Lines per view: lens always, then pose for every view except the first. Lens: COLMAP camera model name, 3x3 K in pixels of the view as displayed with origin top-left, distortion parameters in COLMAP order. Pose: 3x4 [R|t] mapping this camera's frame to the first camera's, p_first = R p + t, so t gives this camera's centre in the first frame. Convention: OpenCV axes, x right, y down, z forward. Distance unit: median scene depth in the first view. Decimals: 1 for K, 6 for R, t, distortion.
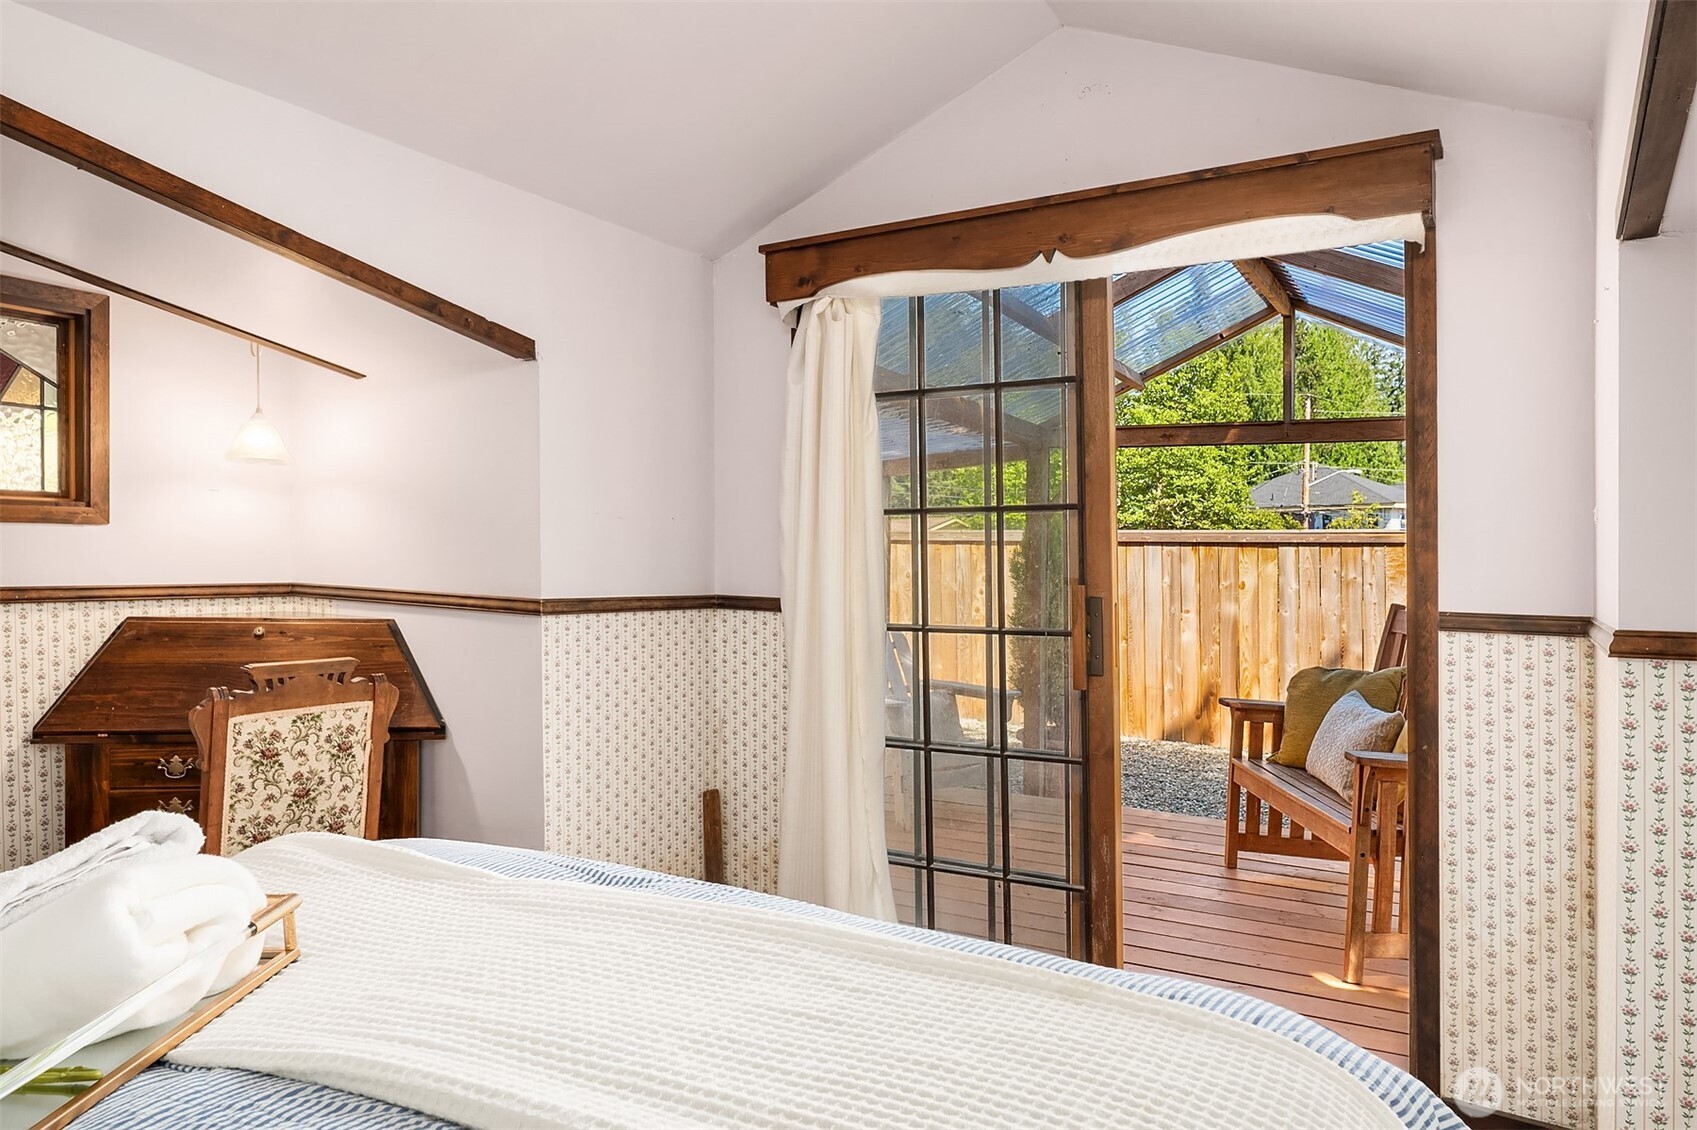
lens RADIAL K [[1130.3, 0, 842.2], [0, 1130.3, 540.5], [0, 0, 1]] dist [-0.005541, -0.006396]
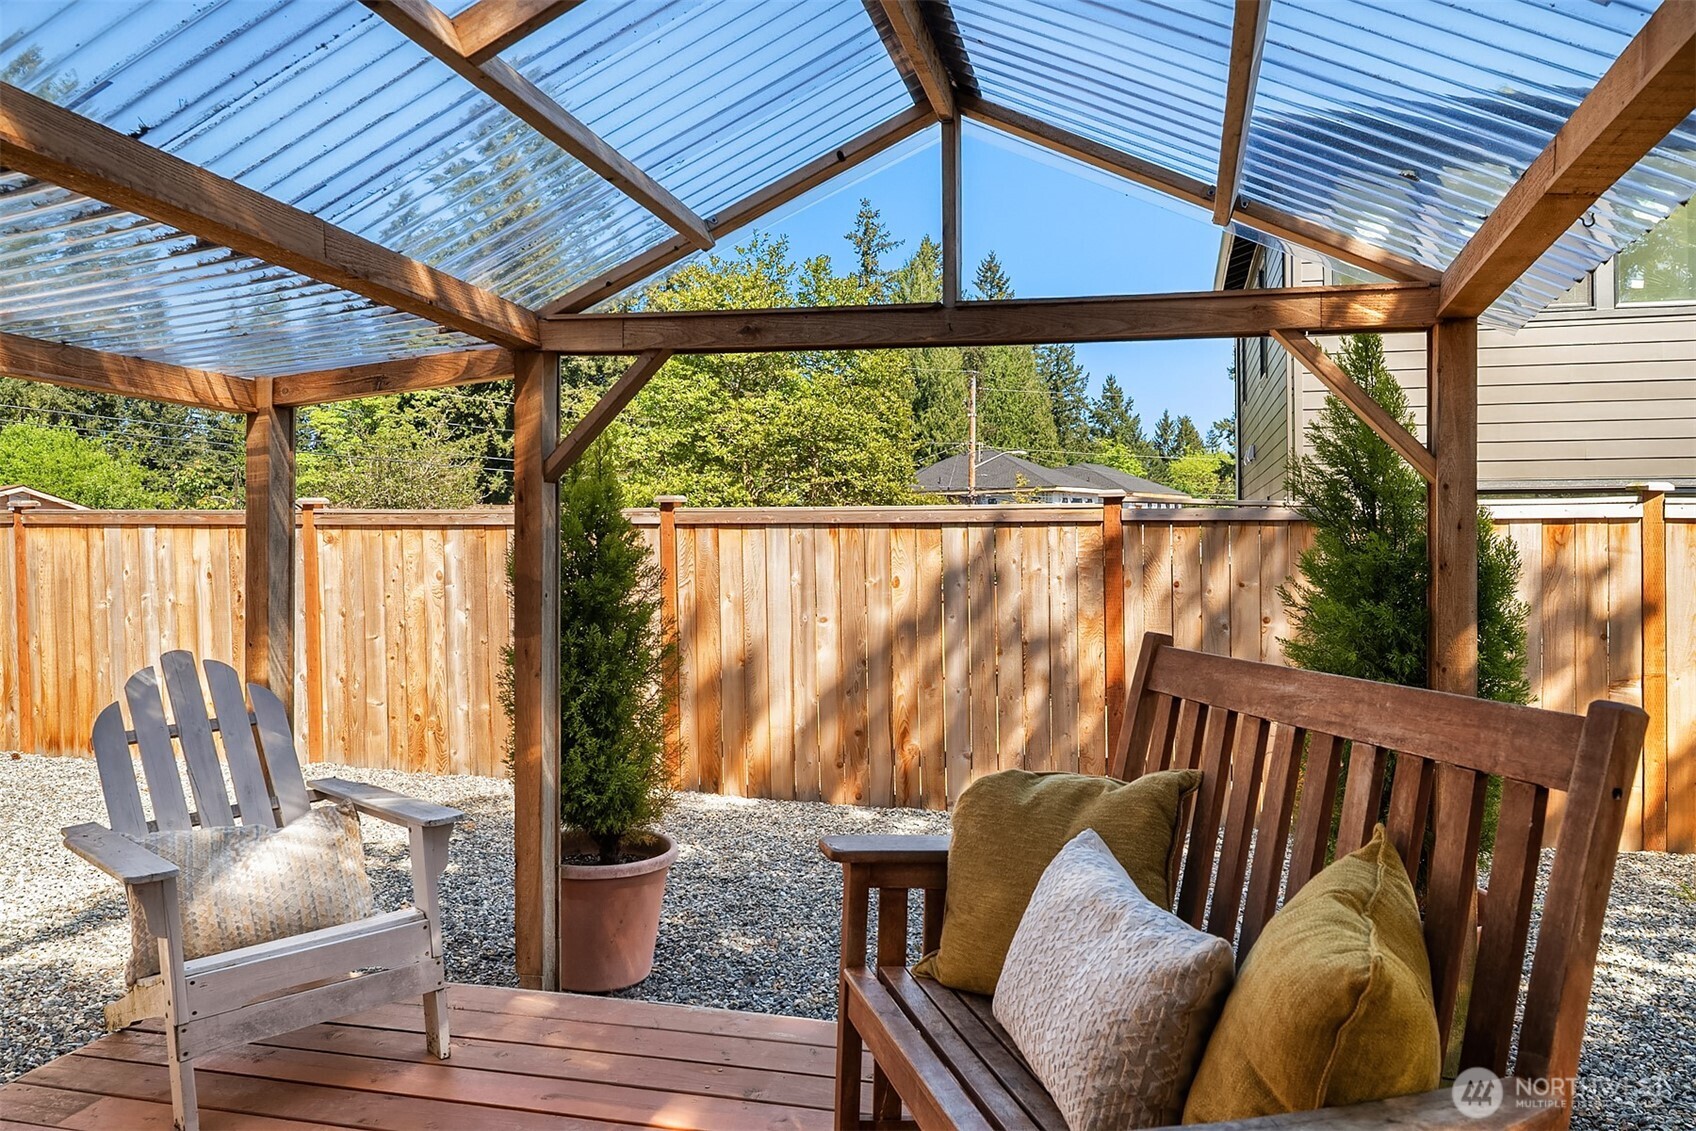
lens RADIAL K [[1182.6, 0, 848.0], [0, 1182.6, 565.5], [0, 0, 1]] dist [-0.004345, -0.001368]
pose [[0.959478, -0.018939, 0.281146, 0.109414], [0.010151, 0.999414, 0.032681, 0.003933], [-0.281600, -0.028502, 0.959108, 0.274952]]
